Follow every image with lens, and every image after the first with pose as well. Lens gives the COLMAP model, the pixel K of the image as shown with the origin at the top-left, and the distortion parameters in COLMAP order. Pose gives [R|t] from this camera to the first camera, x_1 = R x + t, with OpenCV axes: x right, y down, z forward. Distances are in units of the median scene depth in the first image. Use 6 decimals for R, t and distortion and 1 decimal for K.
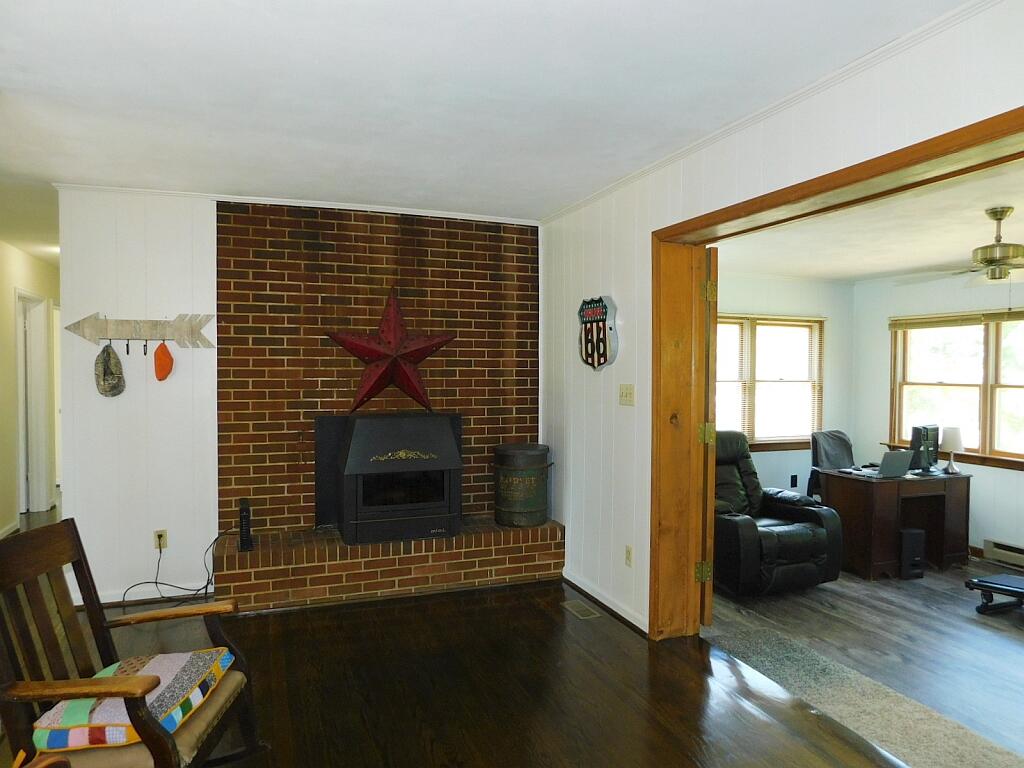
lens RADIAL K [[676.4, 0, 512.0], [0, 676.4, 384.0], [0, 0, 1]] dist [-0.072549, 0.057379]
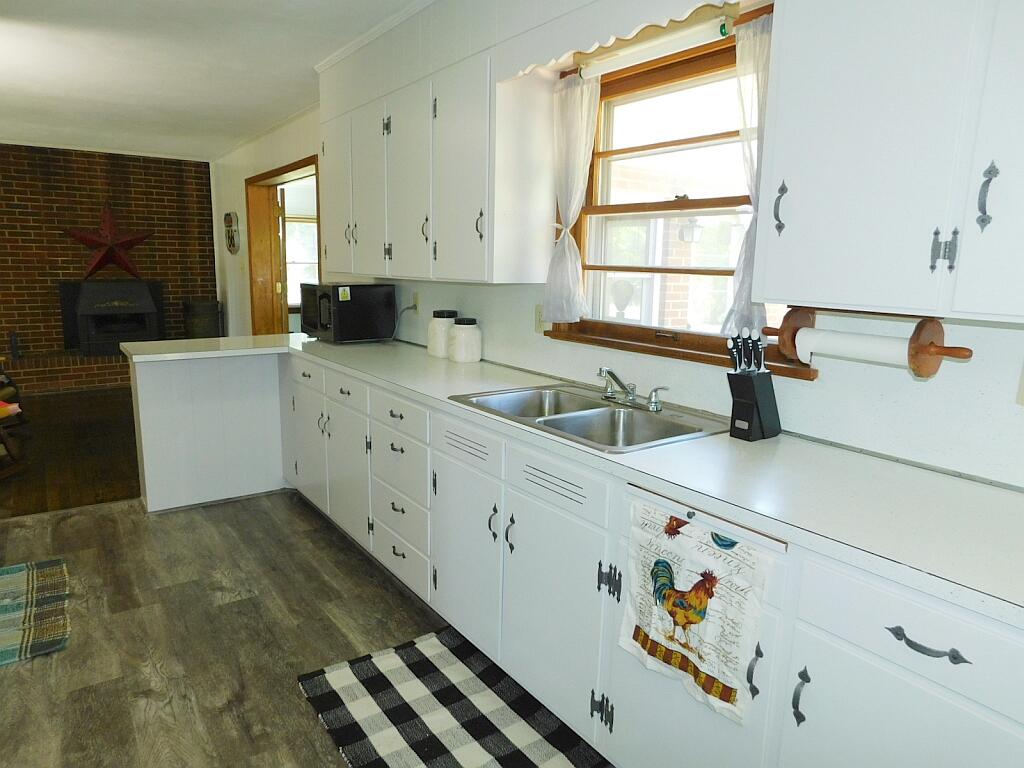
lens RADIAL K [[676.4, 0, 512.0], [0, 676.4, 384.0], [0, 0, 1]] dist [-0.072549, 0.057379]
pose [[0.967871, -0.031346, 0.249488, 0.364422], [-0.009076, 0.987198, 0.159243, 0.027458], [-0.251285, -0.156391, 0.955195, -0.848087]]
